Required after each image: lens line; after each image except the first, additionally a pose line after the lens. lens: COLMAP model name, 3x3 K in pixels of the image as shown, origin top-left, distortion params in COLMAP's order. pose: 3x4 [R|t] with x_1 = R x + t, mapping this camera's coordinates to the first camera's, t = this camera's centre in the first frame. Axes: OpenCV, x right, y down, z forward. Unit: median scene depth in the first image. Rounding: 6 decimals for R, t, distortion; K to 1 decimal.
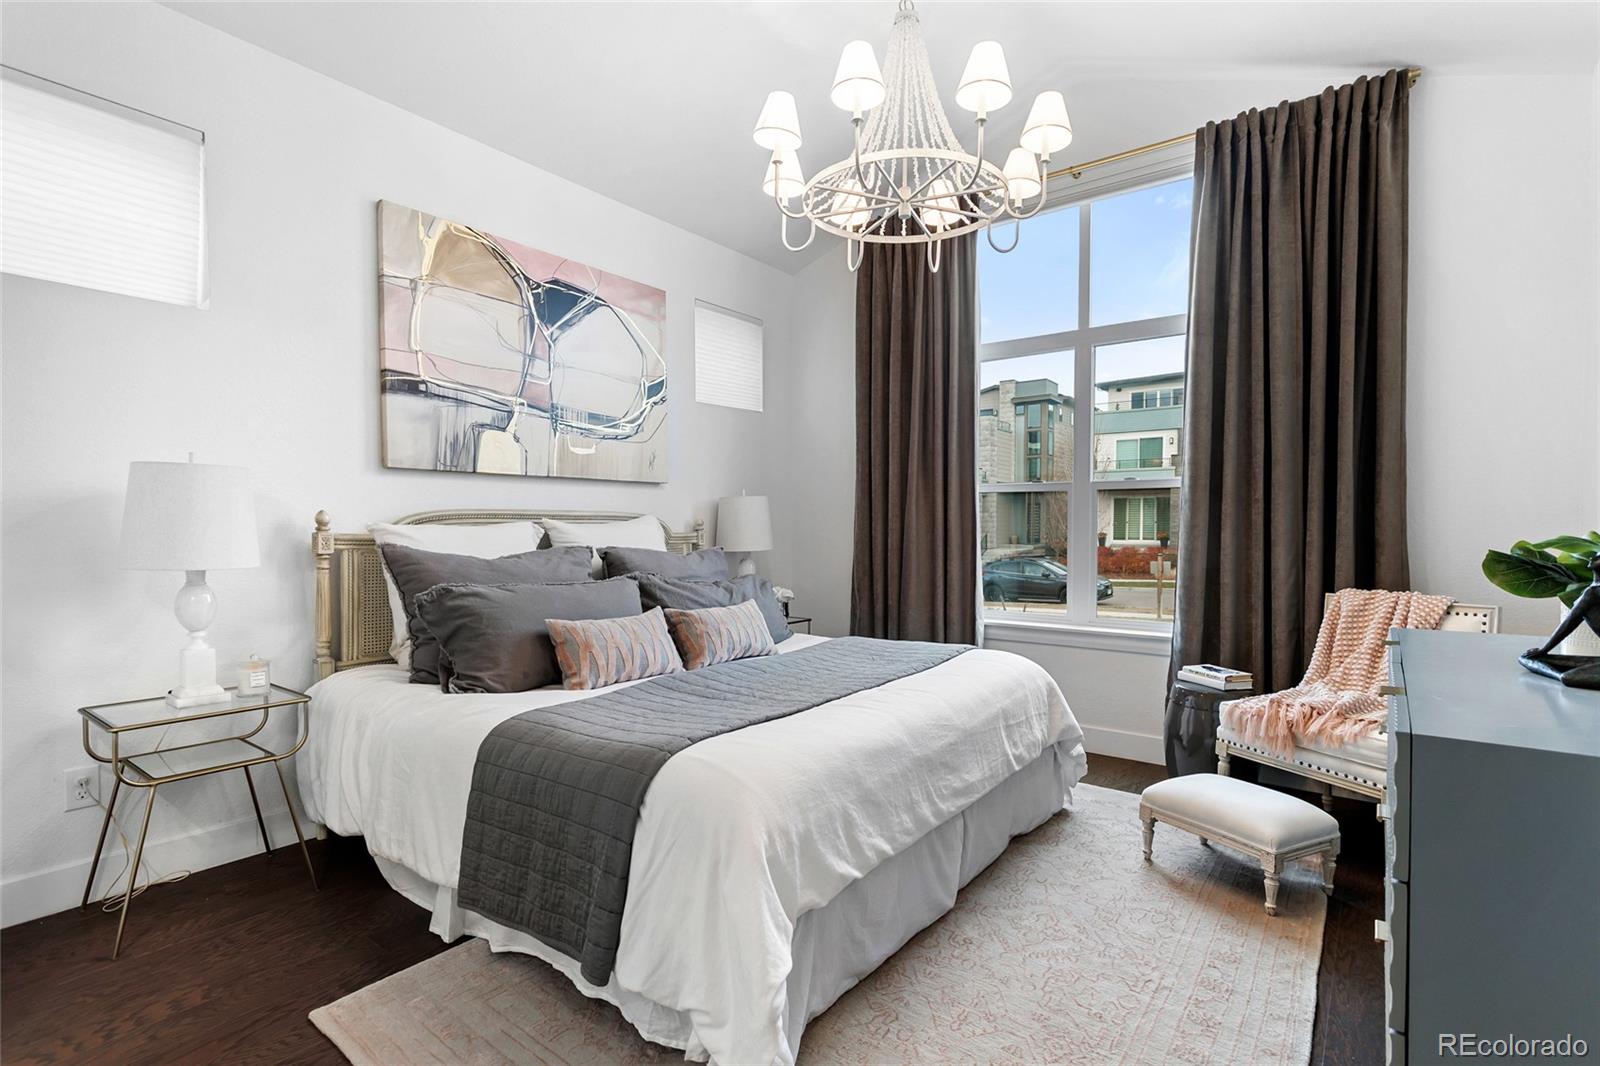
lens RADIAL K [[763.5, 0, 801.1], [0, 763.5, 525.7], [0, 0, 1]] dist [0.000546, 0.001144]
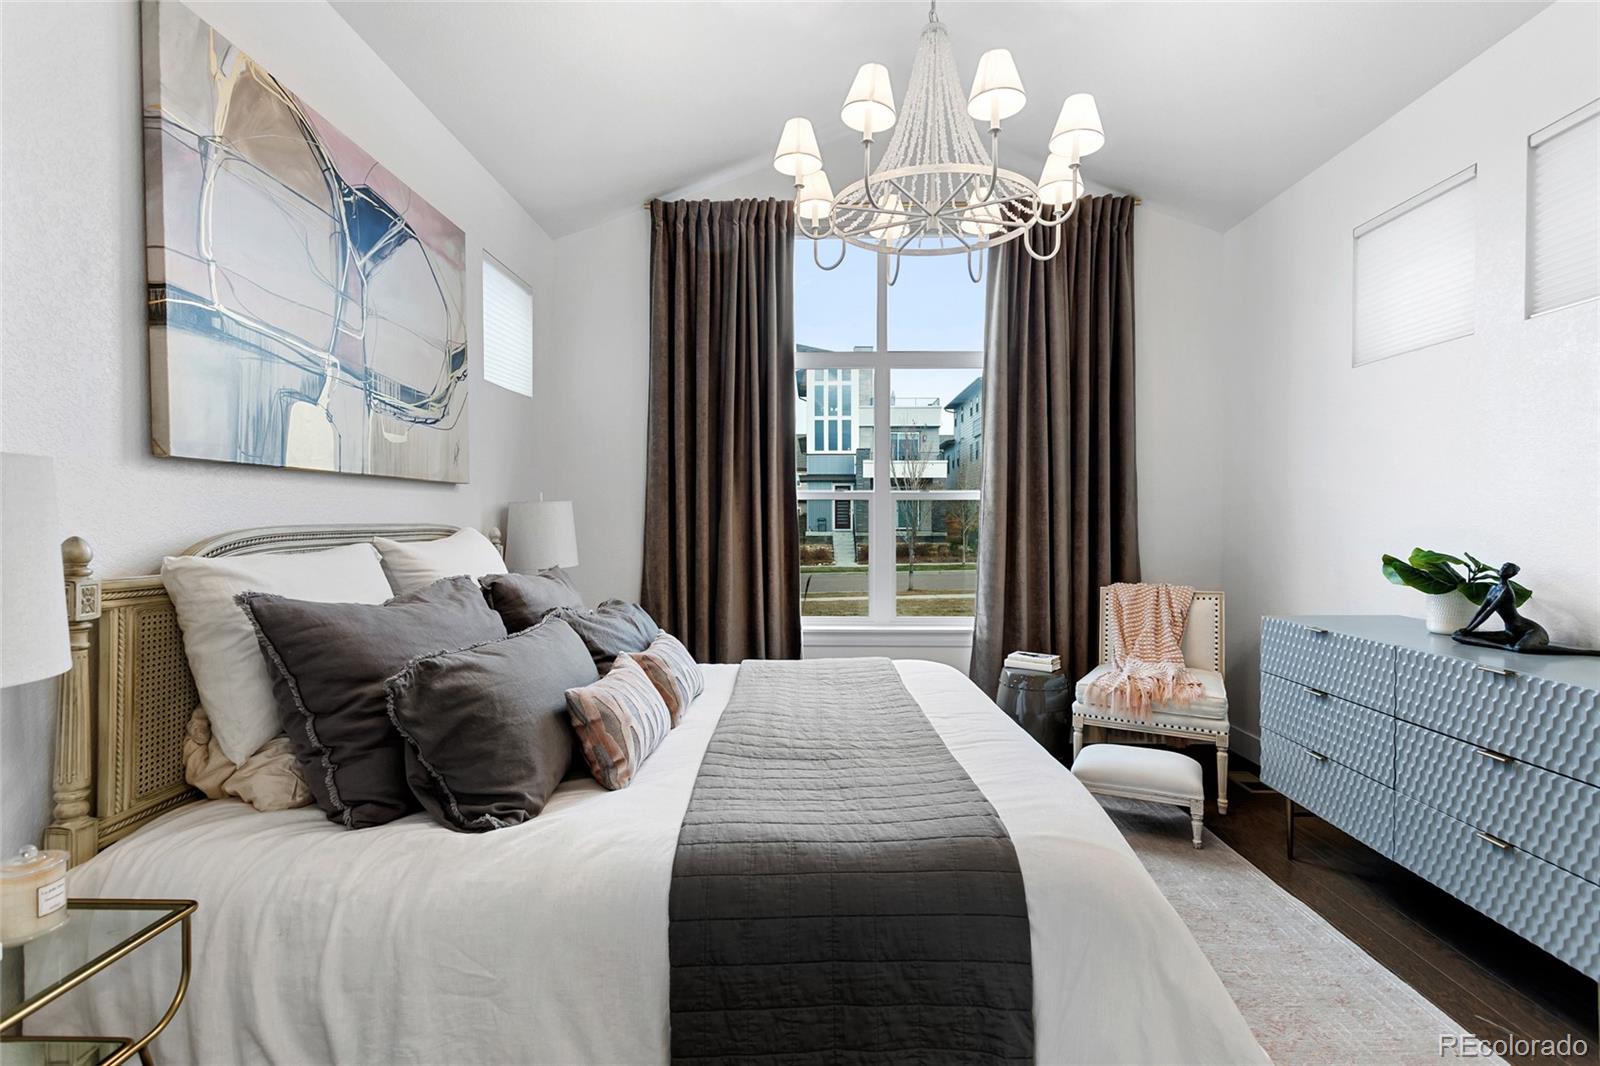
lens RADIAL K [[762.3, 0, 796.9], [0, 762.3, 509.6], [0, 0, 1]] dist [0.000647, 0.000535]
pose [[0.810693, 0.004629, 0.585453, -0.457768], [0.001616, 0.999947, -0.010144, -0.028307], [-0.585469, 0.009170, 0.810643, 0.246539]]
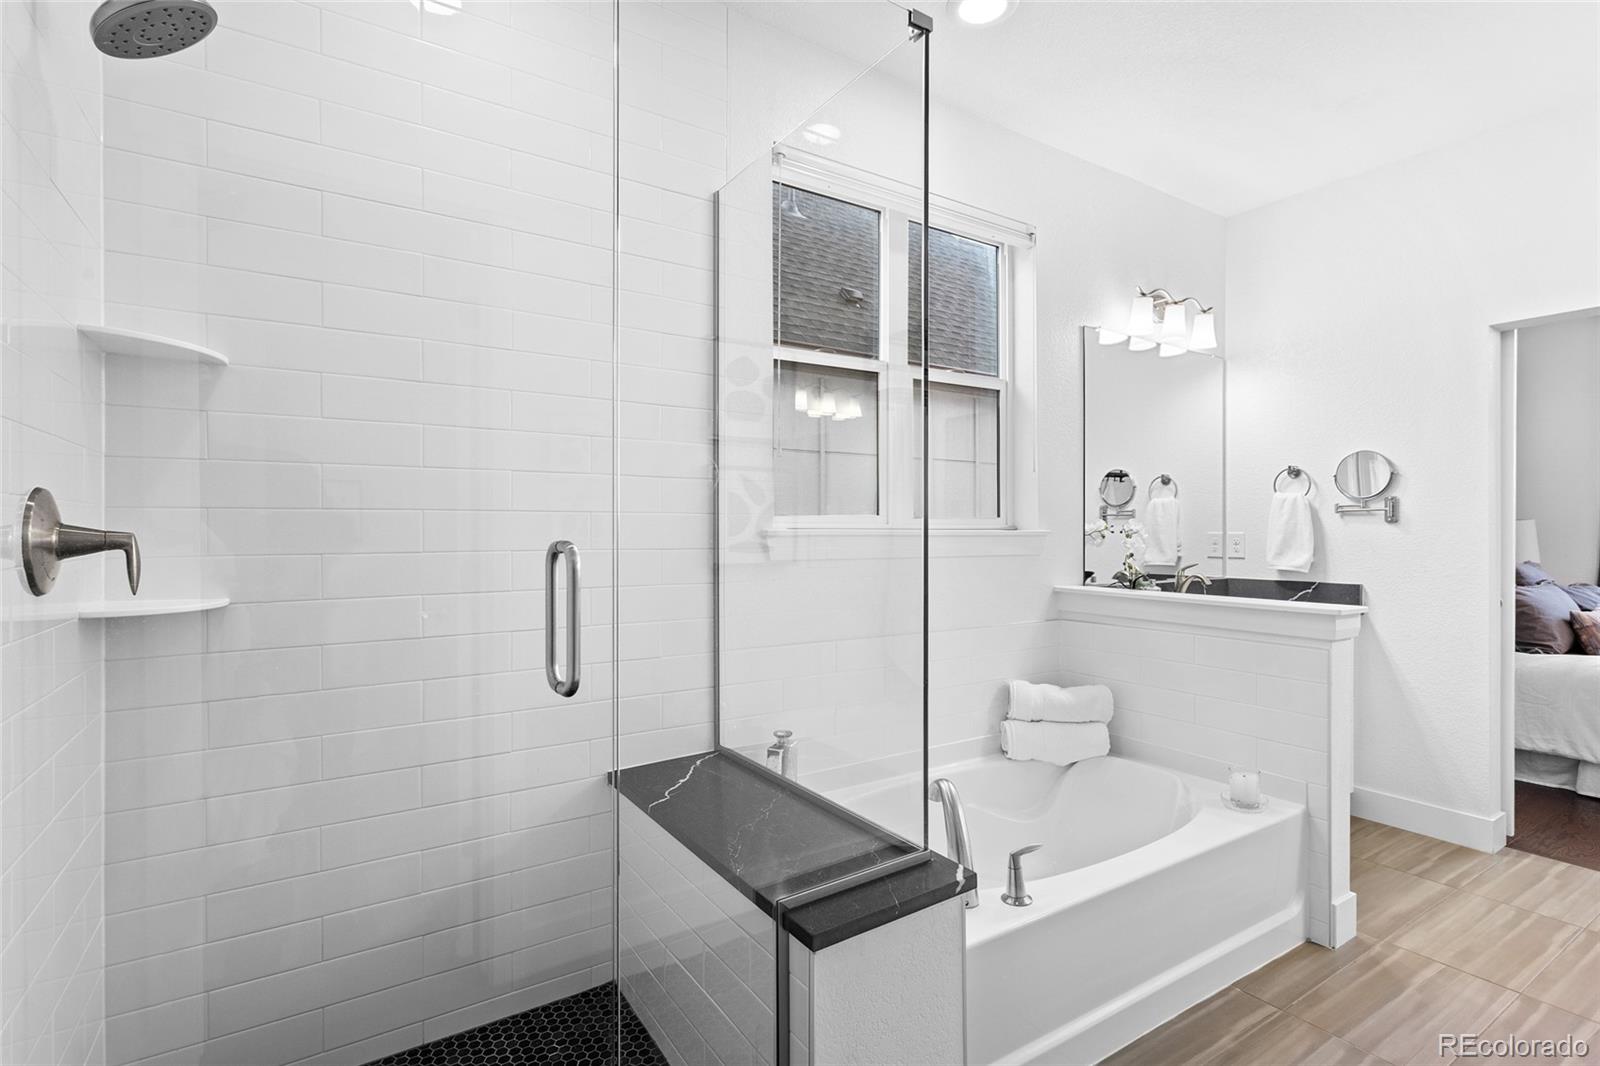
lens RADIAL K [[763.5, 0, 801.1], [0, 763.5, 525.7], [0, 0, 1]] dist [0.000546, 0.001144]
pose [[0.939454, 0.005127, -0.342637, -1.010470], [-0.007358, 0.999959, -0.005210, -0.022953], [0.342596, 0.007416, 0.939454, -0.783584]]
